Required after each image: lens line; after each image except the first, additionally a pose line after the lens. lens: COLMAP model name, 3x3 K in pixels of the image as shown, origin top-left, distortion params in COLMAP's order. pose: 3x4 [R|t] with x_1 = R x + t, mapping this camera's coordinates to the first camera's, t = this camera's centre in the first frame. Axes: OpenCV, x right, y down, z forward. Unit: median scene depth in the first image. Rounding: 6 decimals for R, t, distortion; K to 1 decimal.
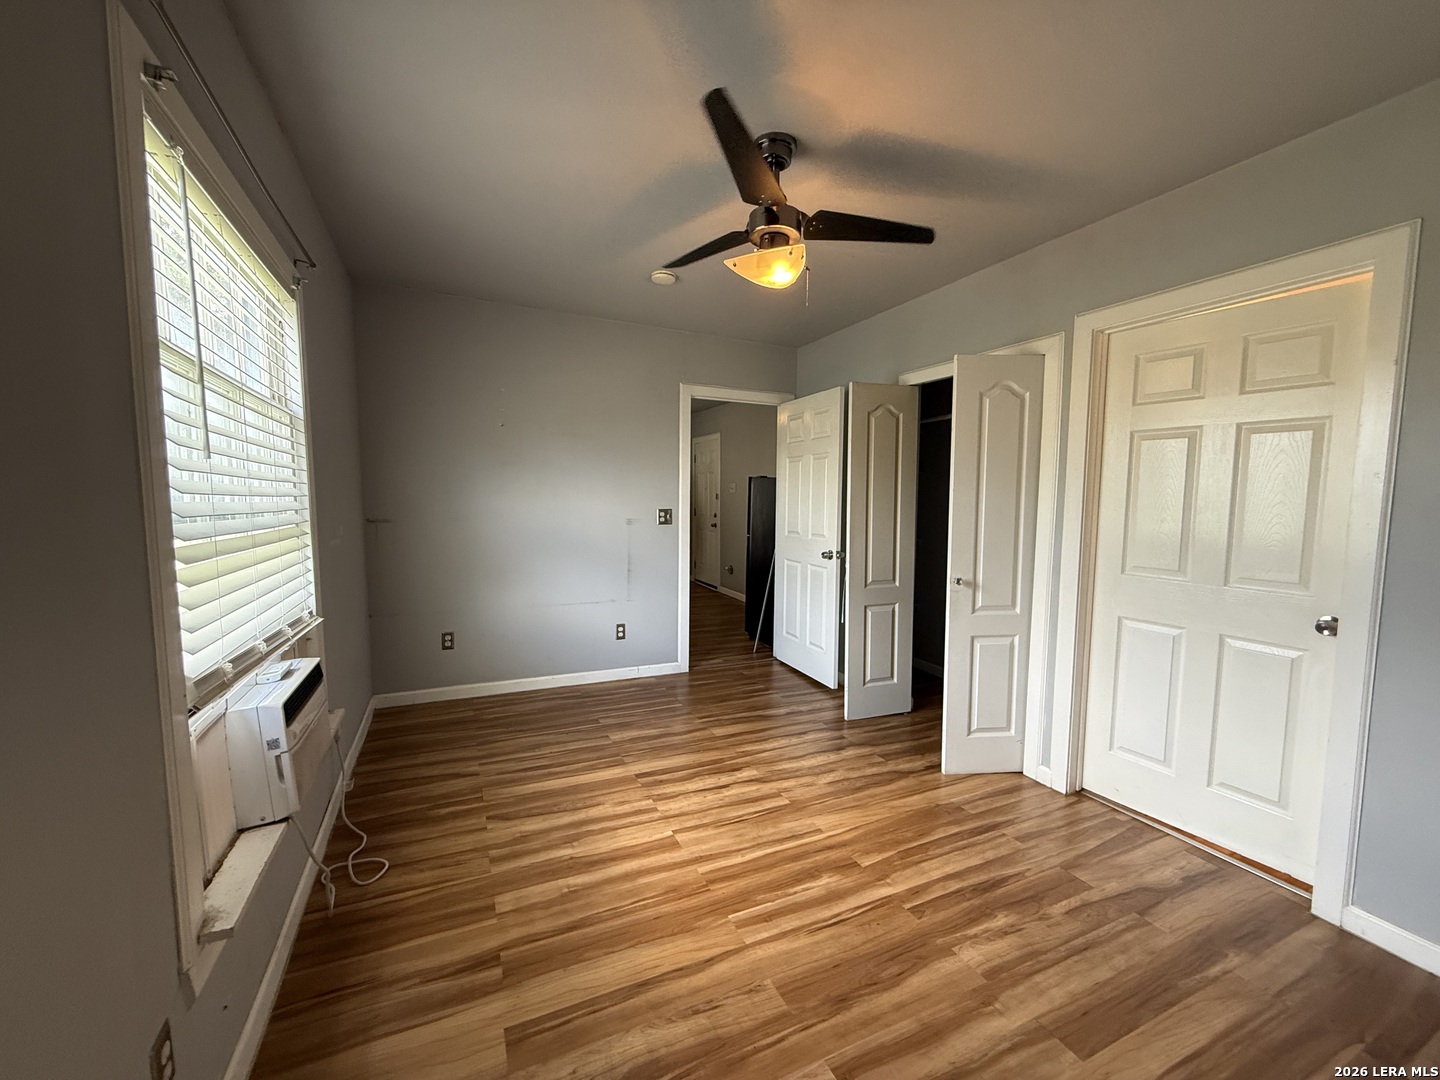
lens RADIAL K [[574.5, 0, 714.3], [0, 574.5, 539.2], [0, 0, 1]] dist [-0.009264, 0.001811]
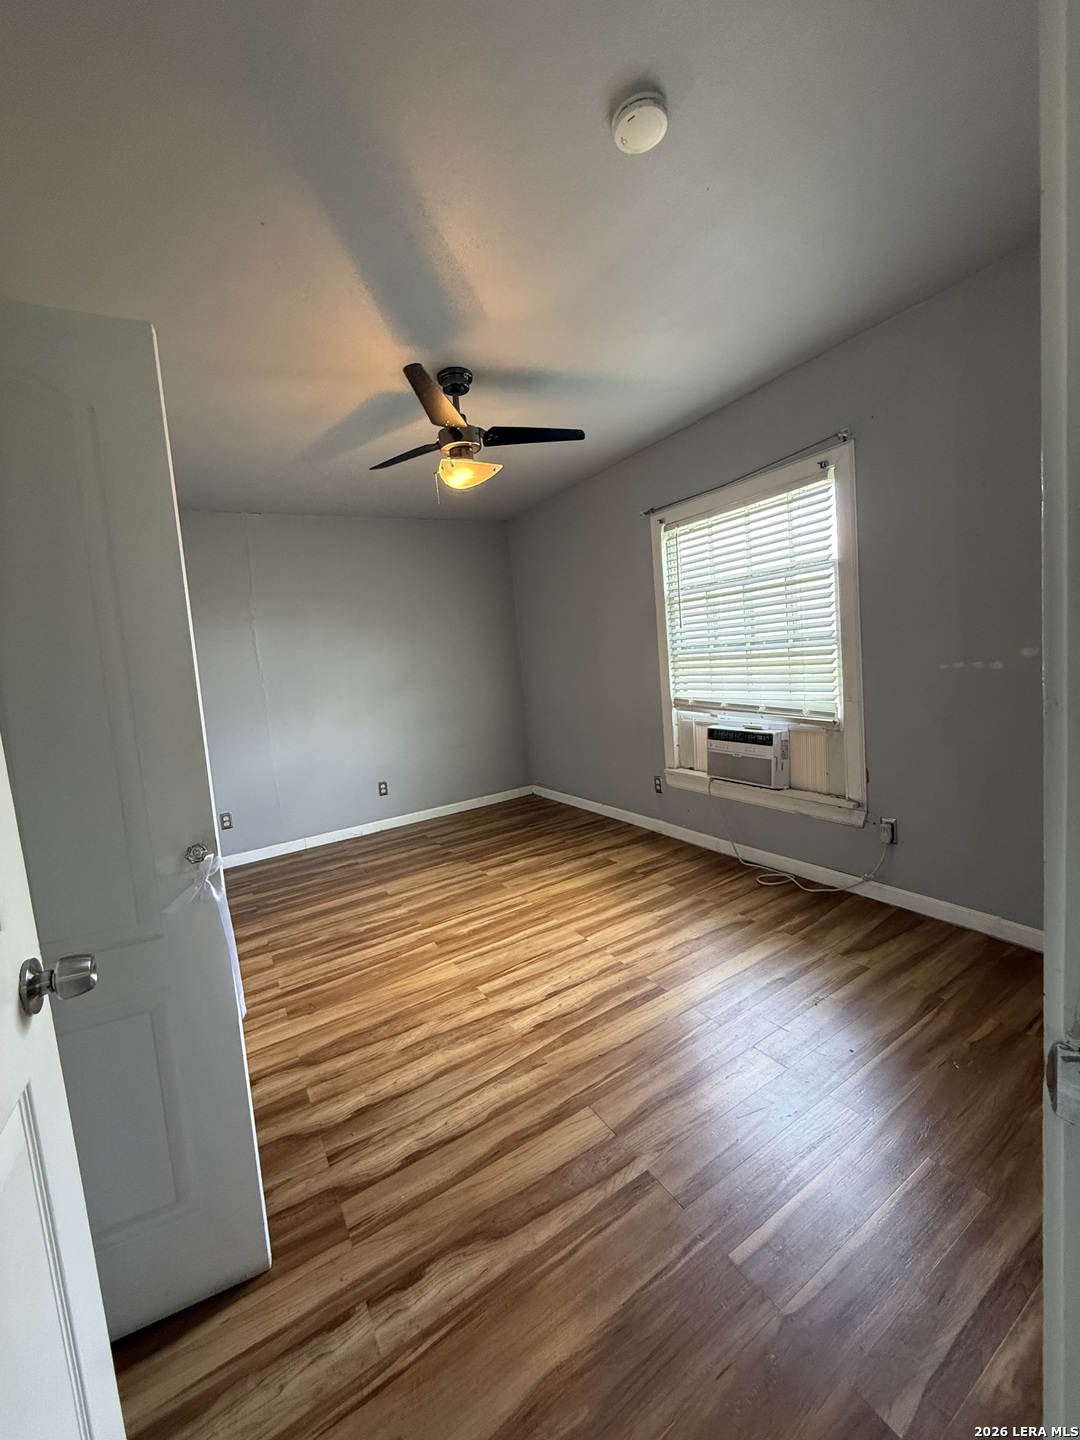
lens RADIAL K [[574.5, 0, 545.3], [0, 574.5, 709.9], [0, 0, 1]] dist [-0.009264, 0.001811]
pose [[-0.990229, 0.087707, -0.108419, 0.105087], [0.069882, 0.984887, 0.158475, -0.144590], [0.120680, 0.149350, -0.981392, 2.291408]]
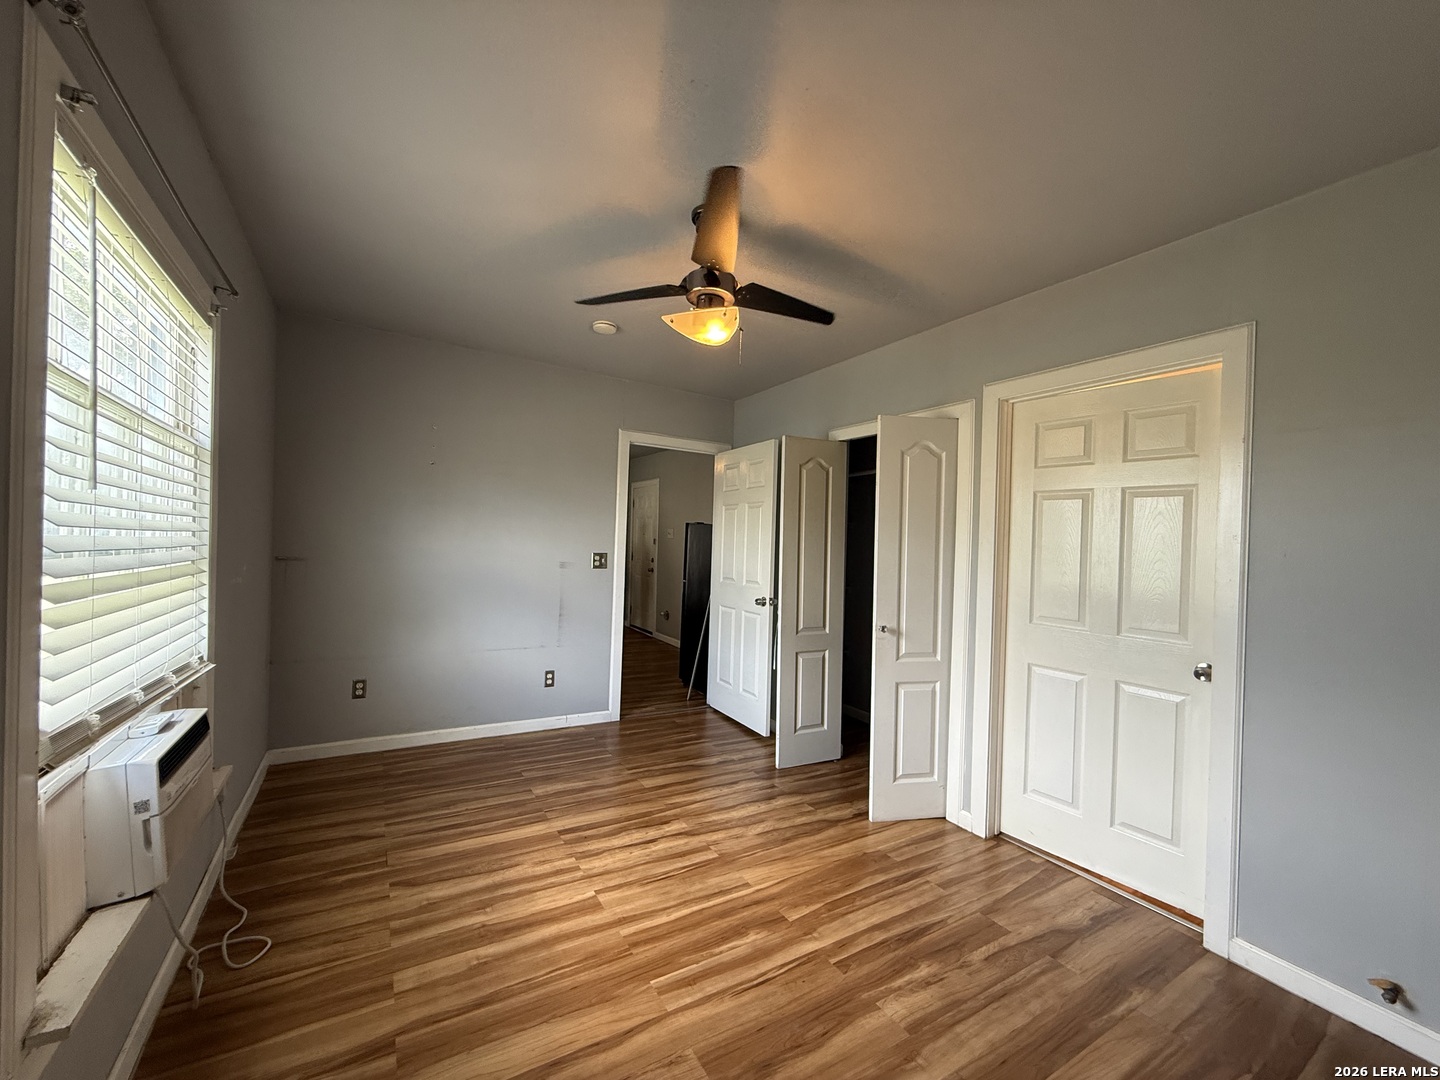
lens RADIAL K [[574.5, 0, 716.1], [0, 574.5, 538.5], [0, 0, 1]] dist [-0.009264, 0.001811]
pose [[0.993830, 0.024340, 0.108212, 0.010808], [-0.015710, 0.996679, -0.079901, -0.002510], [-0.109798, 0.077708, 0.990912, -0.011516]]
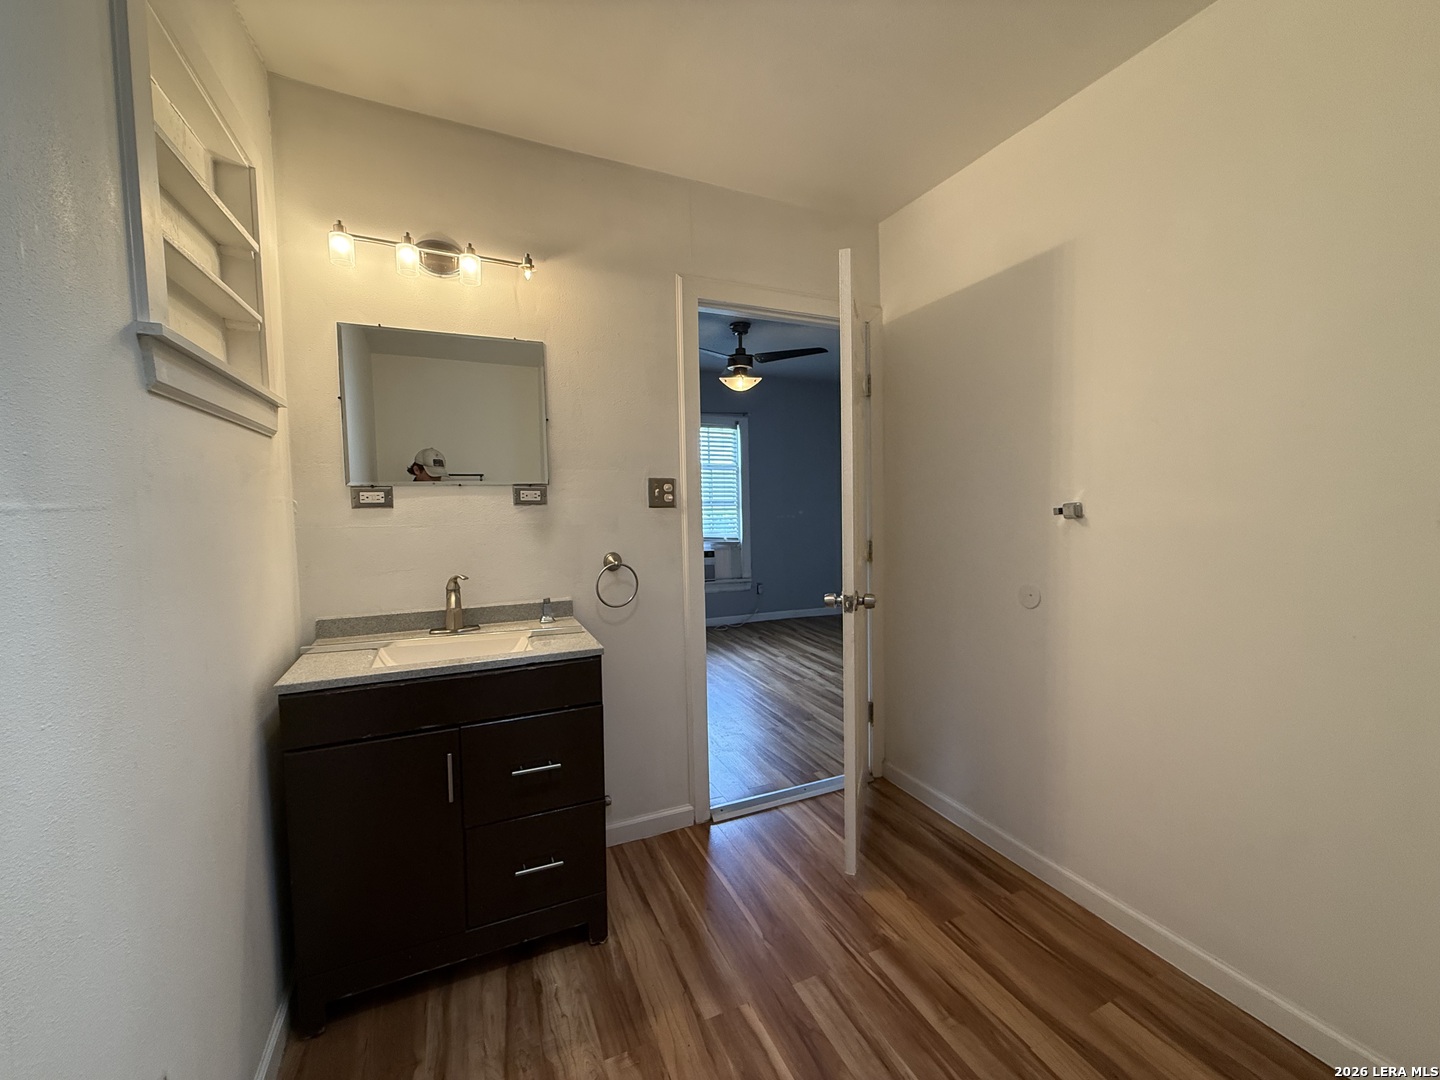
lens RADIAL K [[574.5, 0, 716.2], [0, 574.5, 540.0], [0, 0, 1]] dist [-0.009264, 0.001811]
pose [[-0.002969, 0.059984, -0.998195, 2.168124], [-0.064071, 0.996137, 0.060051, -0.029729], [0.997941, 0.064133, 0.000886, 0.920619]]
